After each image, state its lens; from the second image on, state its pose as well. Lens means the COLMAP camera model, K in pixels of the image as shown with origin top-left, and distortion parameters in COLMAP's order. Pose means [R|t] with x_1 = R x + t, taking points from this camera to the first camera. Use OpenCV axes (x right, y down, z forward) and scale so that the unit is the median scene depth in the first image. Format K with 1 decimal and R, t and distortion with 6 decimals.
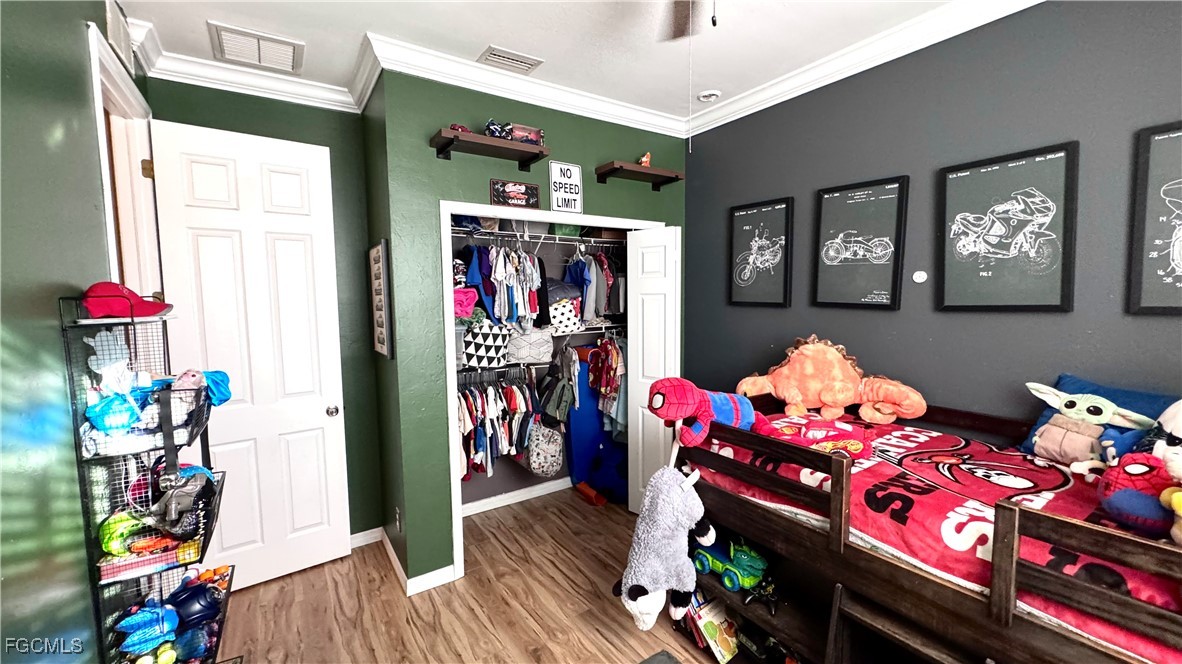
lens RADIAL K [[471.9, 0, 591.0], [0, 471.9, 332.0], [0, 0, 1]] dist [0.000500, -0.000050]
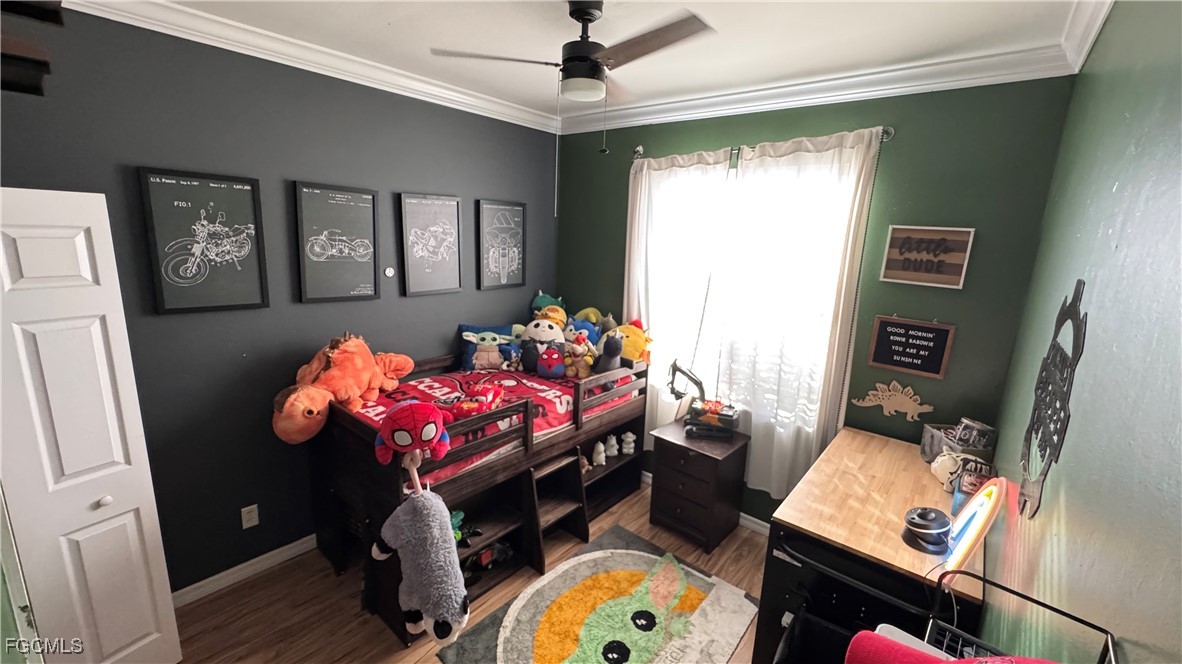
lens RADIAL K [[471.9, 0, 591.0], [0, 471.9, 332.0], [0, 0, 1]] dist [0.000500, -0.000050]
pose [[-0.272003, -0.204745, 0.940263, -0.744331], [0.035793, 0.974274, 0.222506, -0.232754], [-0.961631, 0.094177, -0.257677, 0.837093]]
